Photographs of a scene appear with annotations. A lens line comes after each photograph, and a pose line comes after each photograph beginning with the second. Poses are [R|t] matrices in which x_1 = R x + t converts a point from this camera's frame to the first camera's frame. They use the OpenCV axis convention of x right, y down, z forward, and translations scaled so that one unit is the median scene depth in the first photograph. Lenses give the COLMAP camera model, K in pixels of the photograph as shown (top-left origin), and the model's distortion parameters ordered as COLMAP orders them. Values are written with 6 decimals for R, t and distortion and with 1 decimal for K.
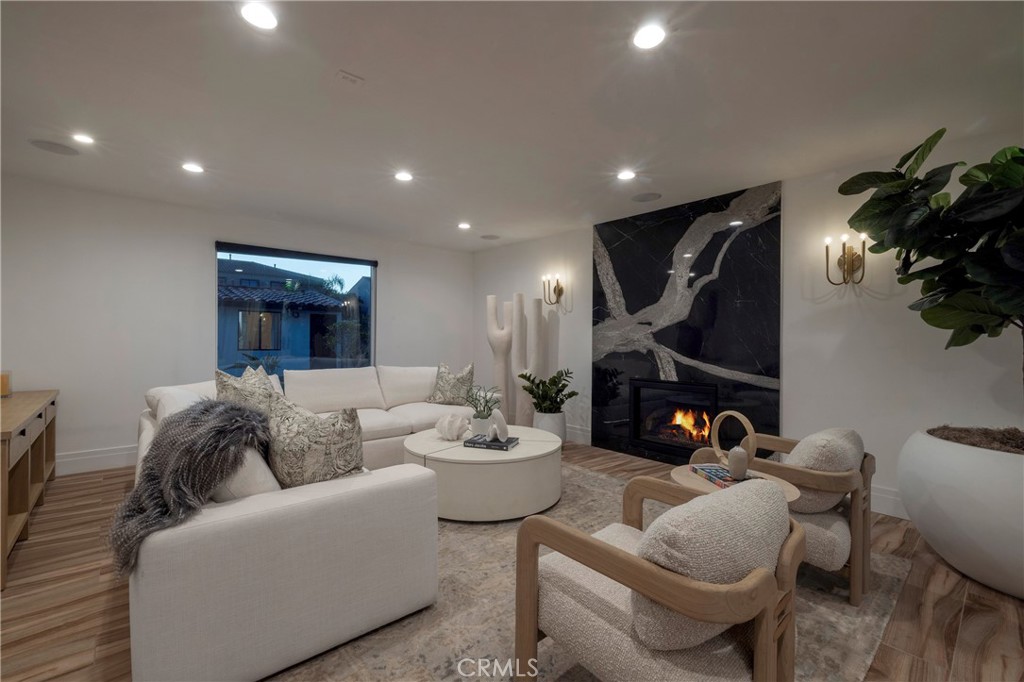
lens RADIAL K [[445.9, 0, 512.0], [0, 445.9, 341.0], [0, 0, 1]] dist [-0.000249, 0.000243]
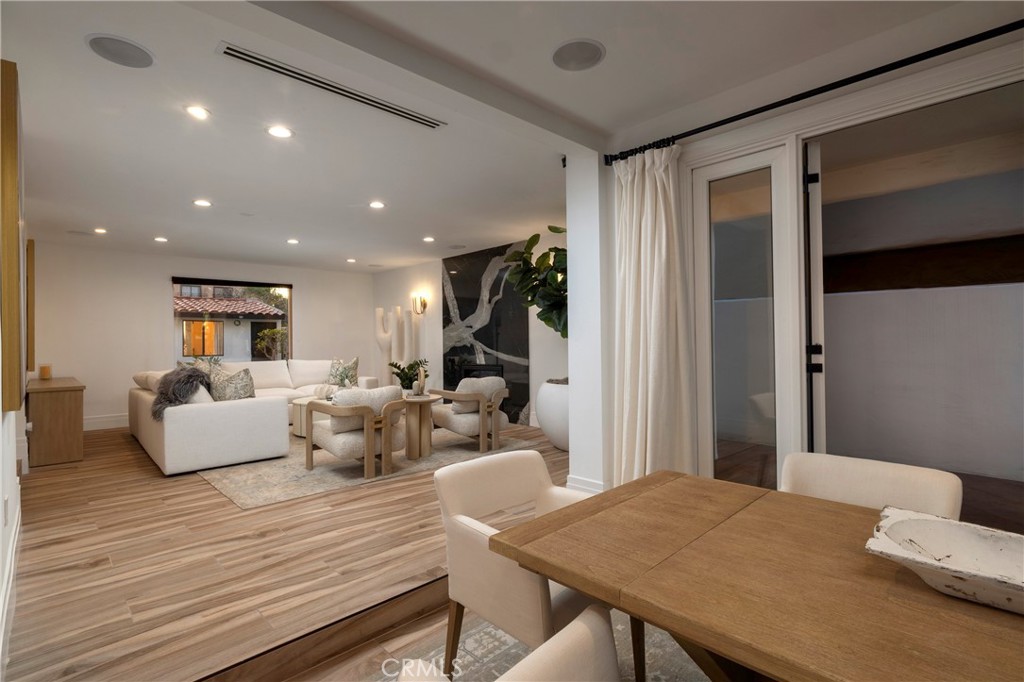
lens RADIAL K [[484.6, 0, 512.0], [0, 484.6, 341.0], [0, 0, 1]] dist [0.000889, -0.000191]
pose [[0.998336, -0.021357, 0.053557, 0.343513], [0.021745, 0.999741, -0.006681, 0.021662], [-0.053401, 0.007835, 0.998542, -0.616840]]
